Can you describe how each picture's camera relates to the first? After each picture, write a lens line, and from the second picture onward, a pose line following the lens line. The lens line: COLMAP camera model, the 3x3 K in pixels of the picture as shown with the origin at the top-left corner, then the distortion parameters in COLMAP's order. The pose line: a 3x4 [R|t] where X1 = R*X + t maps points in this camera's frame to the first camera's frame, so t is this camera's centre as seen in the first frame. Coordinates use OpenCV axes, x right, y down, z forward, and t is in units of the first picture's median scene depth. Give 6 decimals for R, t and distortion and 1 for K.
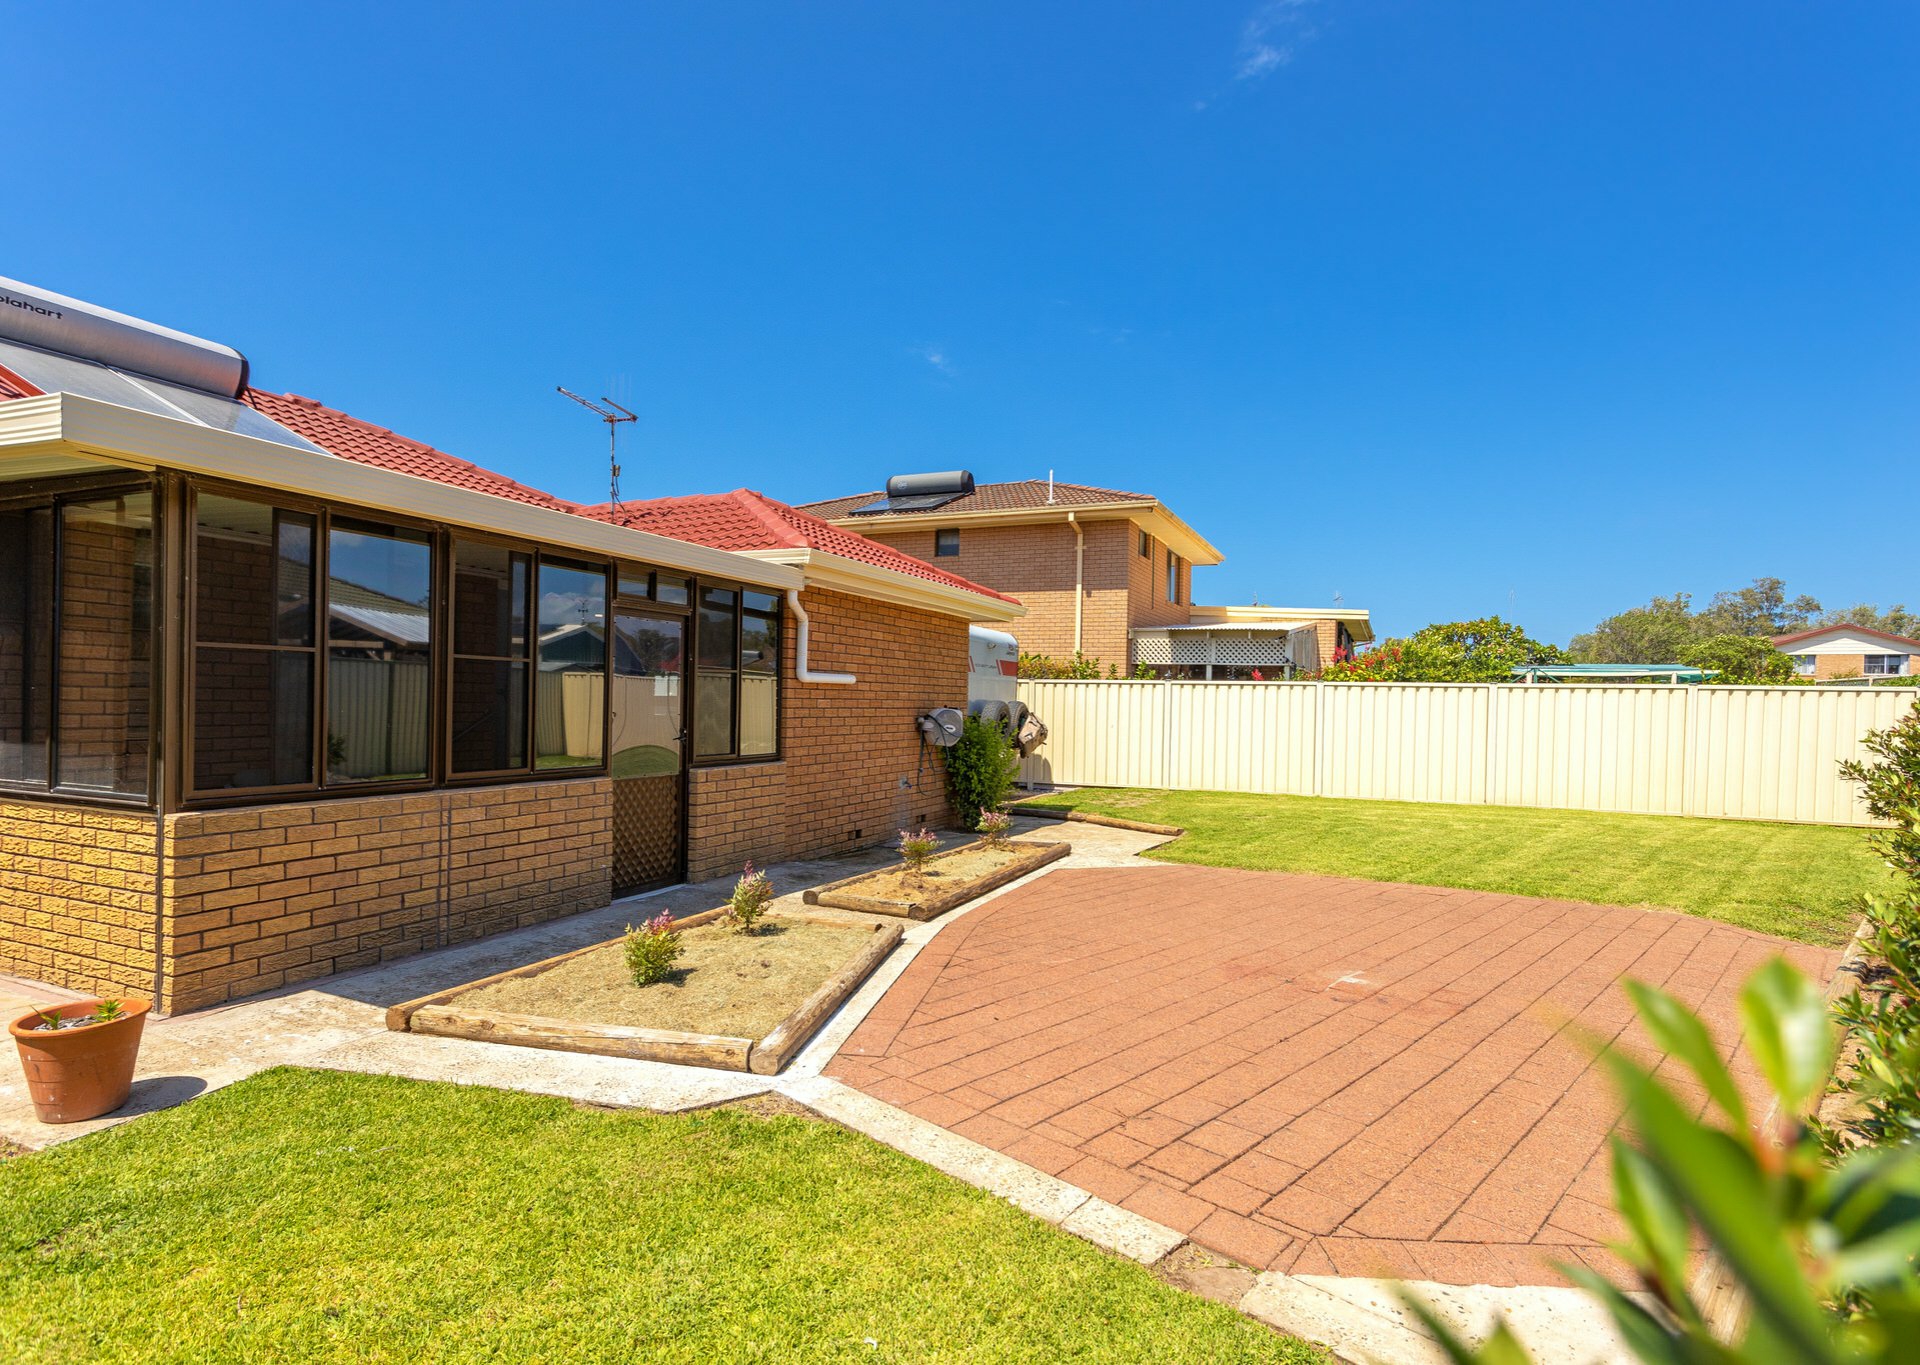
lens RADIAL K [[978.7, 0, 948.2], [0, 978.7, 689.0], [0, 0, 1]] dist [-0.030426, 0.005617]
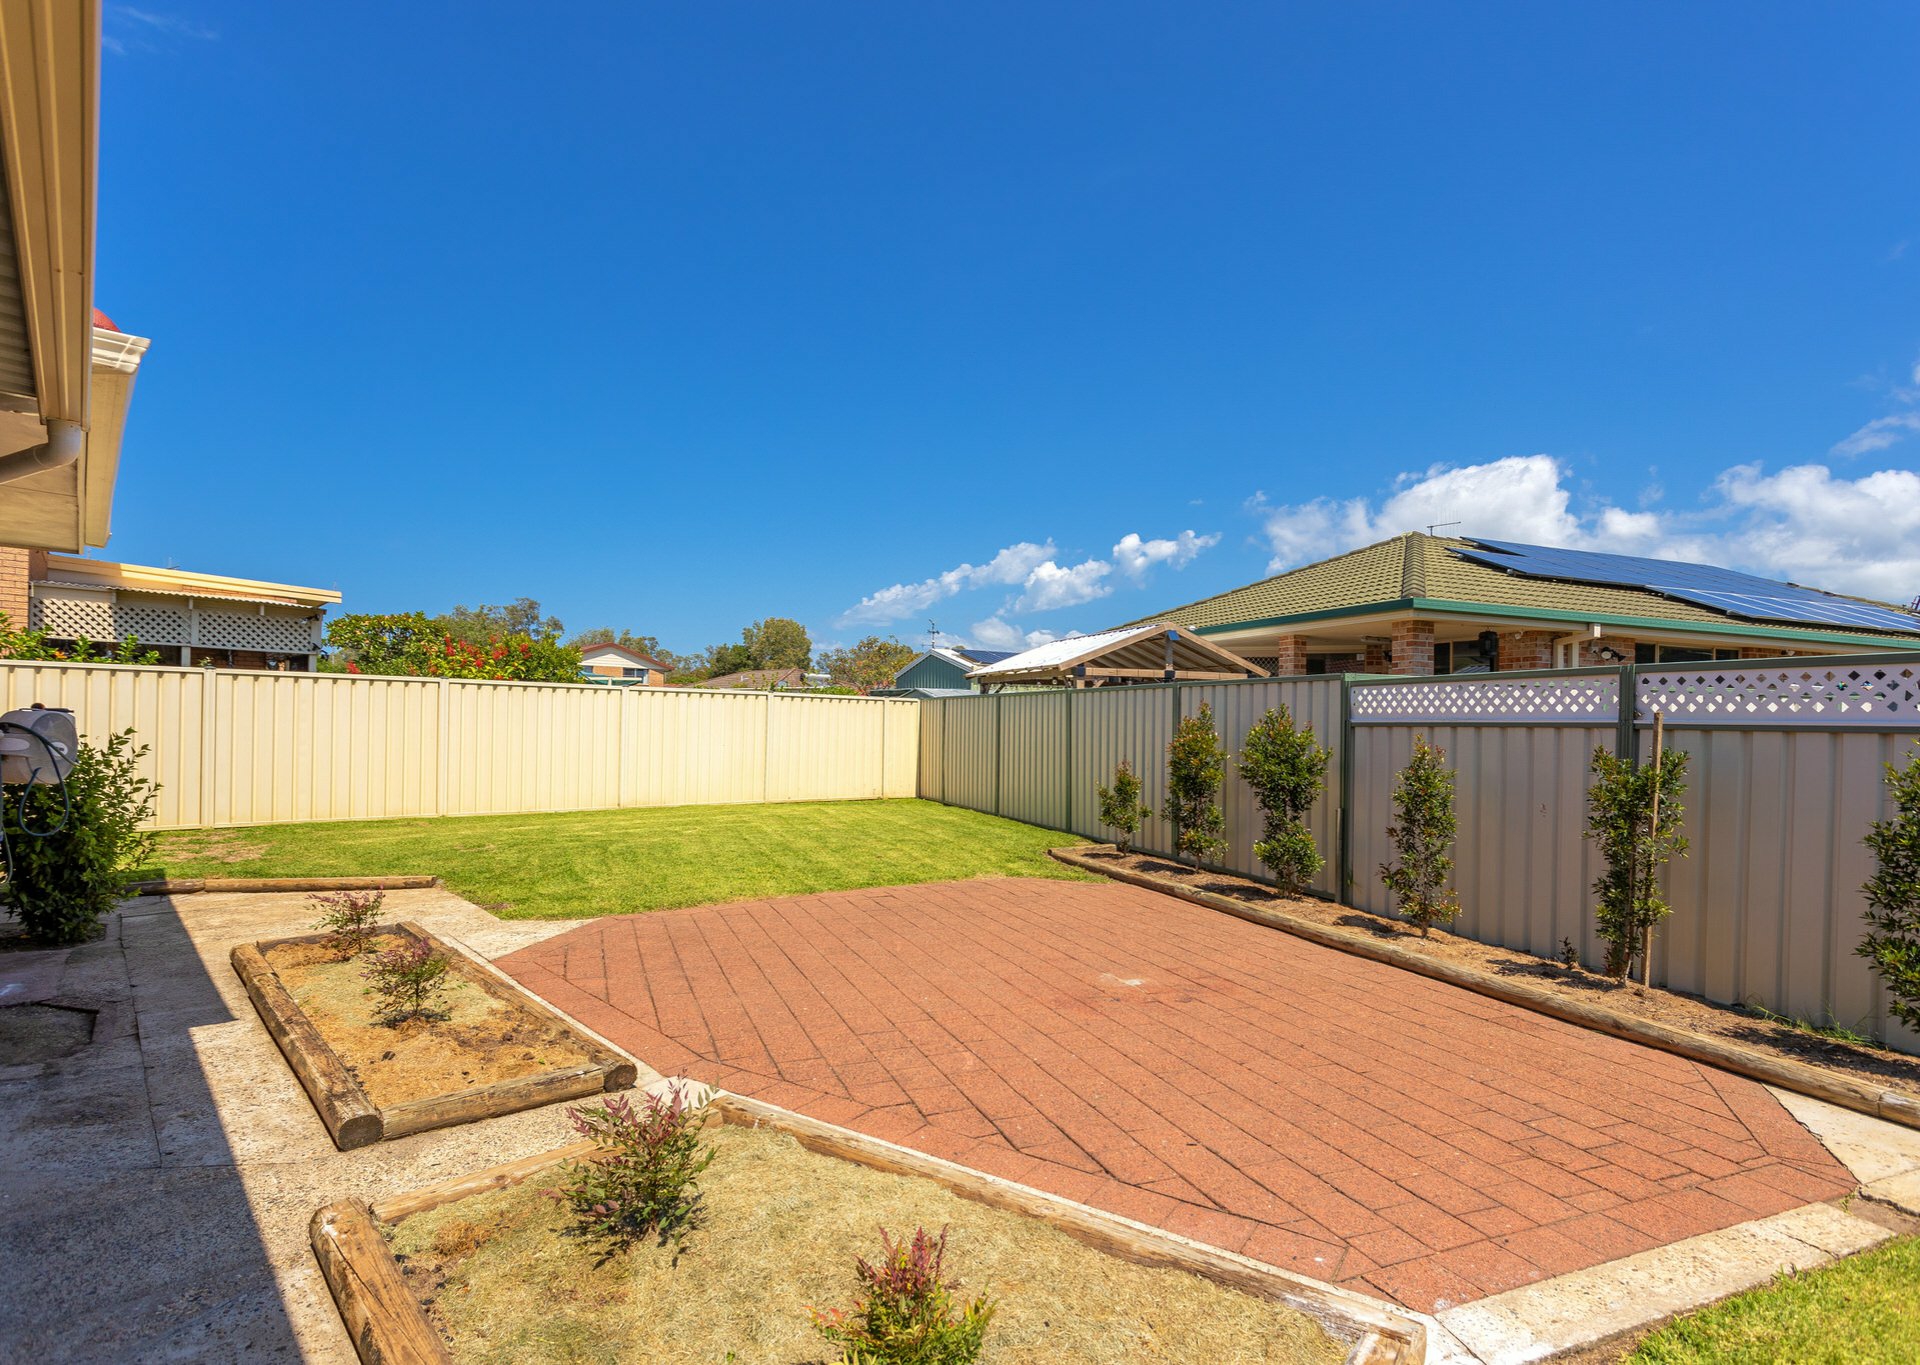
lens RADIAL K [[978.7, 0, 952.8], [0, 978.7, 693.3], [0, 0, 1]] dist [-0.030426, 0.005617]
pose [[0.392051, 0.020599, 0.919713, -0.213985], [-0.025774, 0.999603, -0.011402, 0.004696], [-0.919583, -0.019234, 0.392426, 0.275589]]
